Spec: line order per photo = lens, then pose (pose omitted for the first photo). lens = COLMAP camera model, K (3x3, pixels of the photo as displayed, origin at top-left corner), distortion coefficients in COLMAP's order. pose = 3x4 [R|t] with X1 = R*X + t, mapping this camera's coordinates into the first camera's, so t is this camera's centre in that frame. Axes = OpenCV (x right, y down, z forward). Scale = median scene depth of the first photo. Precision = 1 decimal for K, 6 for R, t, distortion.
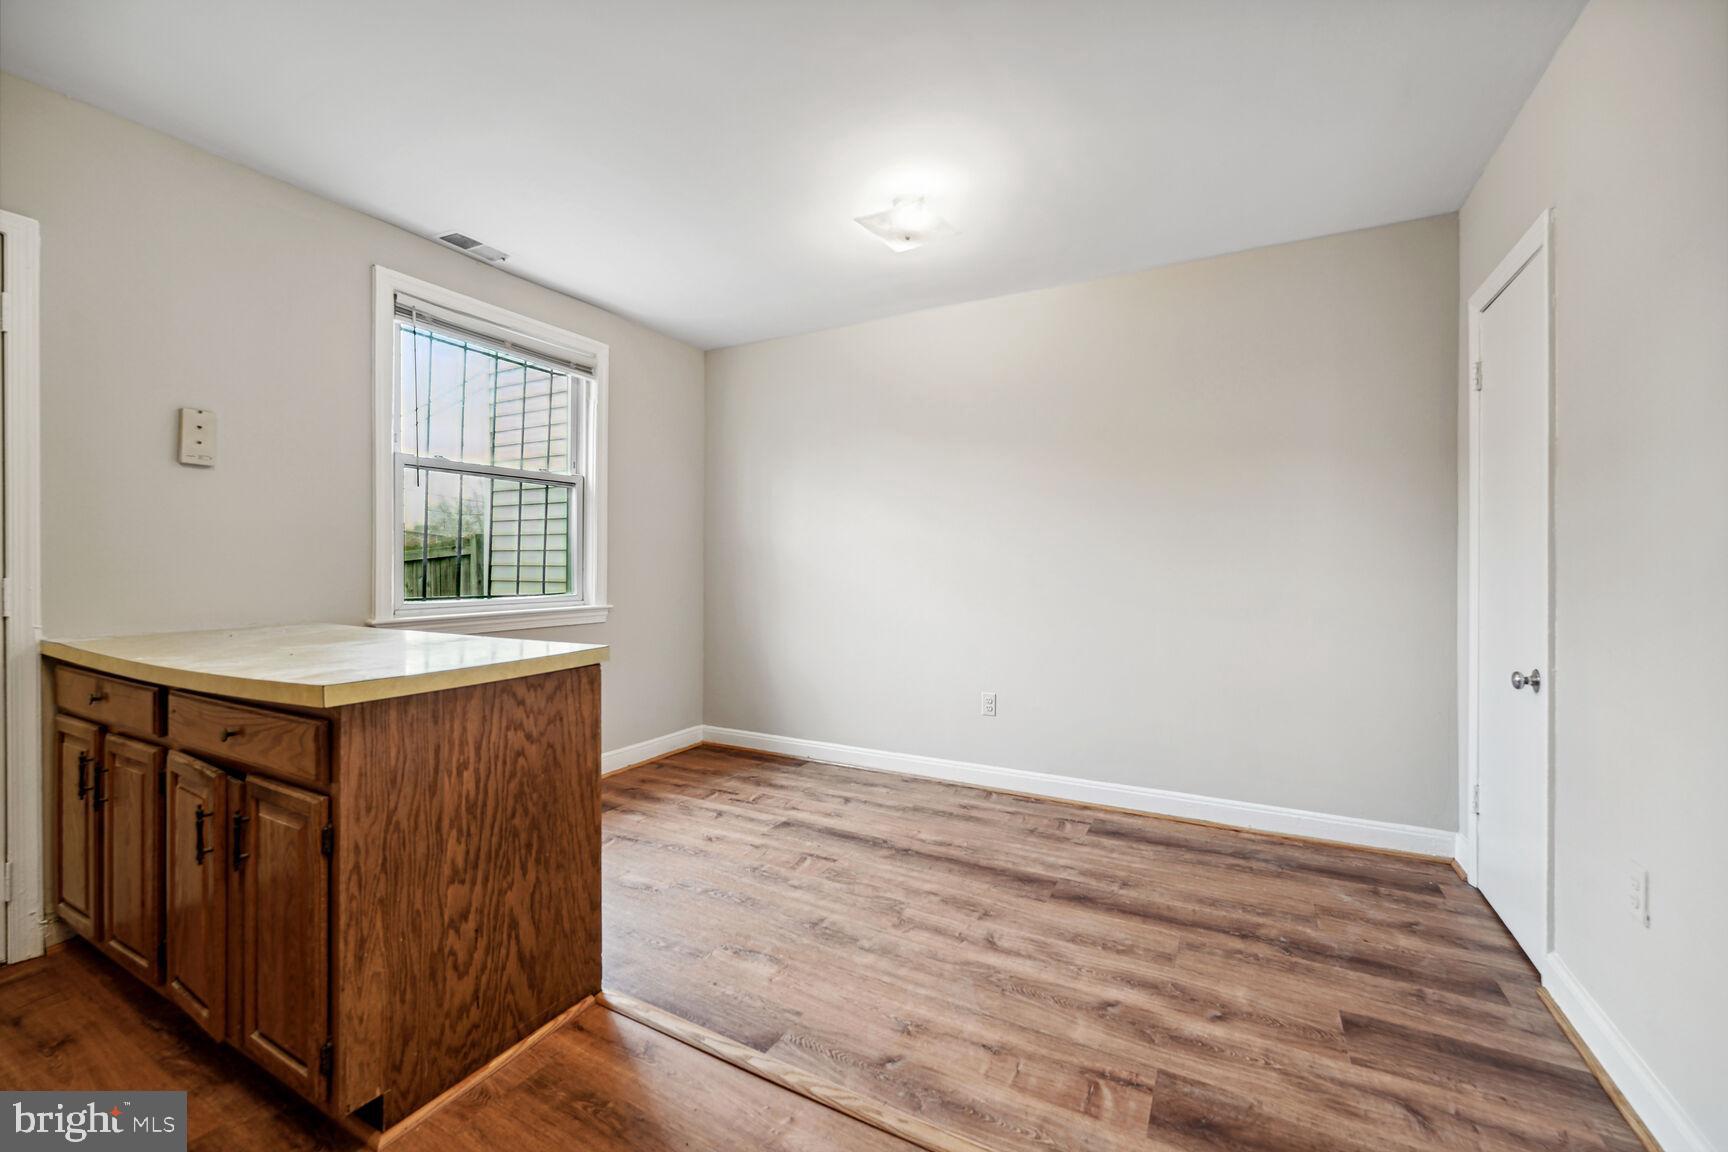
lens RADIAL K [[691.0, 0, 863.0], [0, 691.0, 567.3], [0, 0, 1]] dist [0.001004, 0.000191]
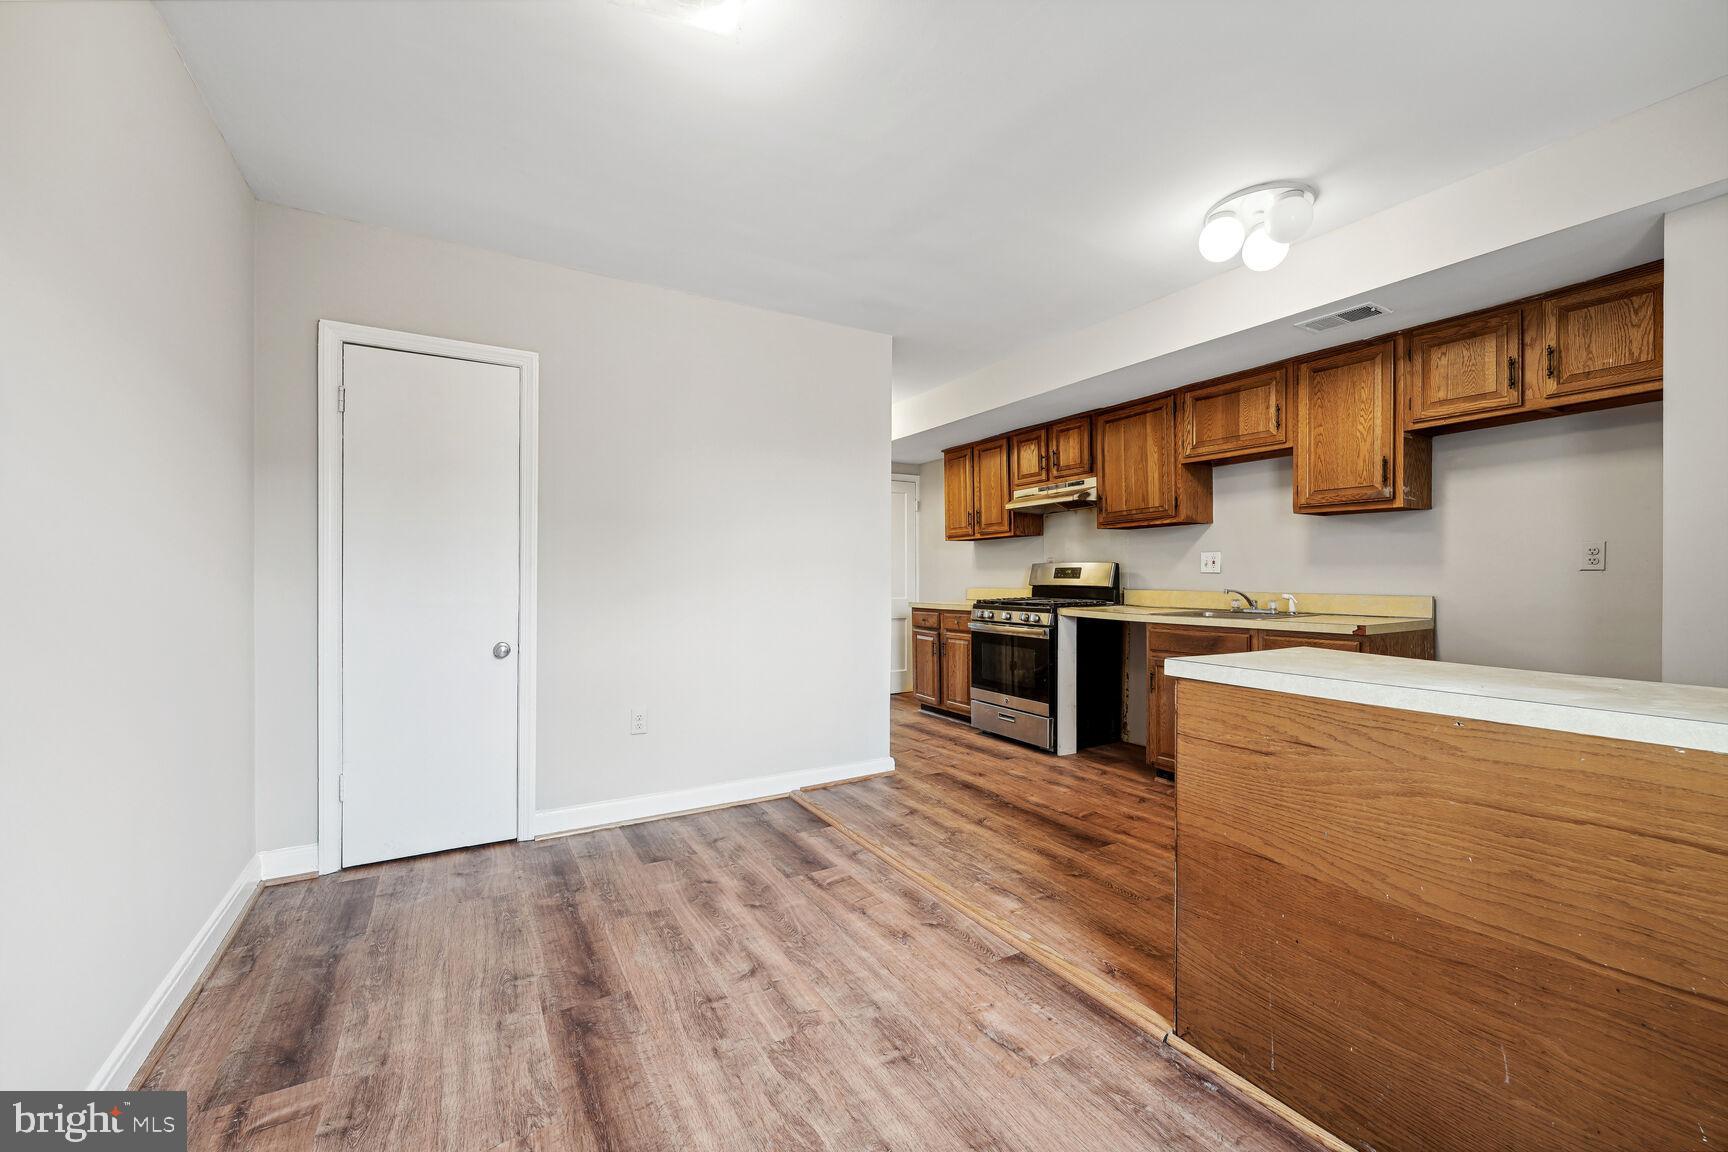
lens RADIAL K [[691.0, 0, 860.0], [0, 691.0, 576.6], [0, 0, 1]] dist [0.001004, 0.000191]
pose [[-0.855751, -0.000449, 0.517387, -0.439091], [0.000801, 0.999997, 0.002193, 0.001115], [-0.517387, 0.002291, -0.855749, 1.775832]]
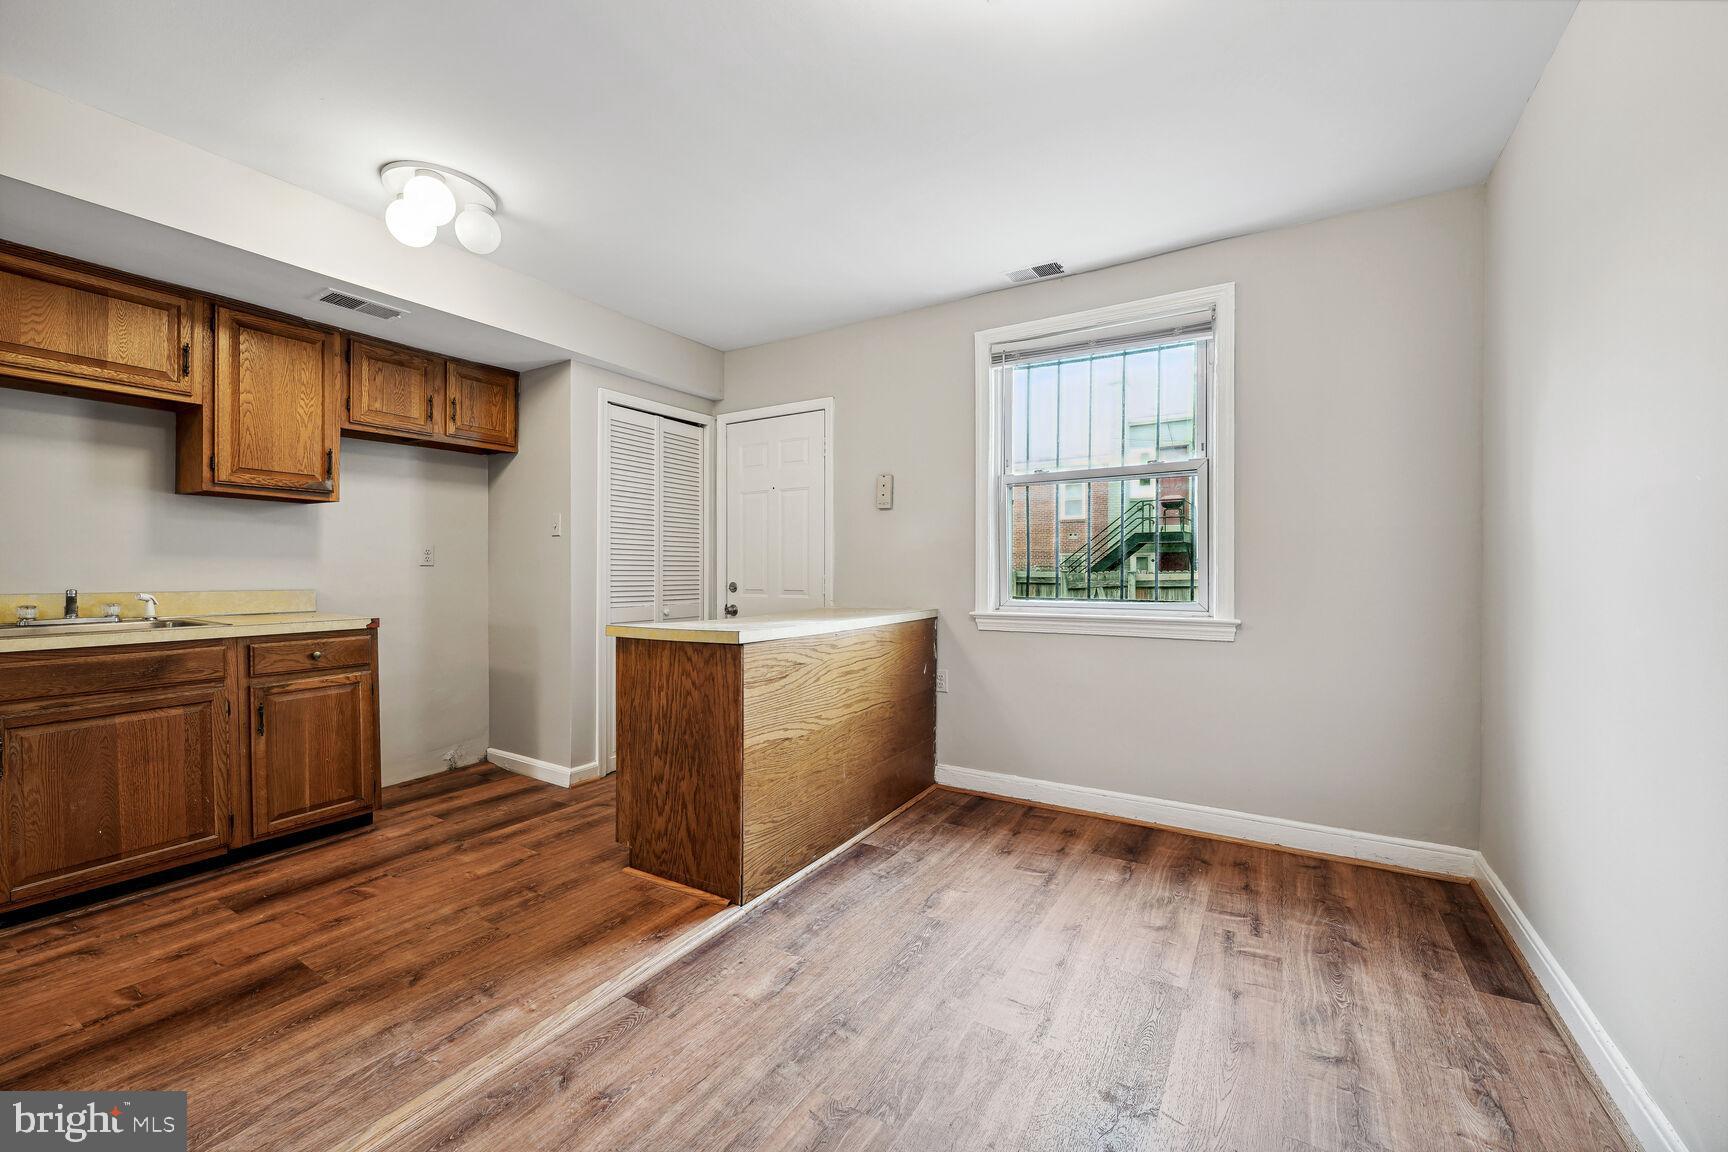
lens RADIAL K [[691.0, 0, 866.2], [0, 691.0, 573.8], [0, 0, 1]] dist [0.001004, 0.000191]
pose [[-0.050984, 0.002226, -0.998697, 0.760699], [-0.003112, 0.999992, 0.002387, 0.005625], [0.998695, 0.003230, -0.050977, 1.141741]]
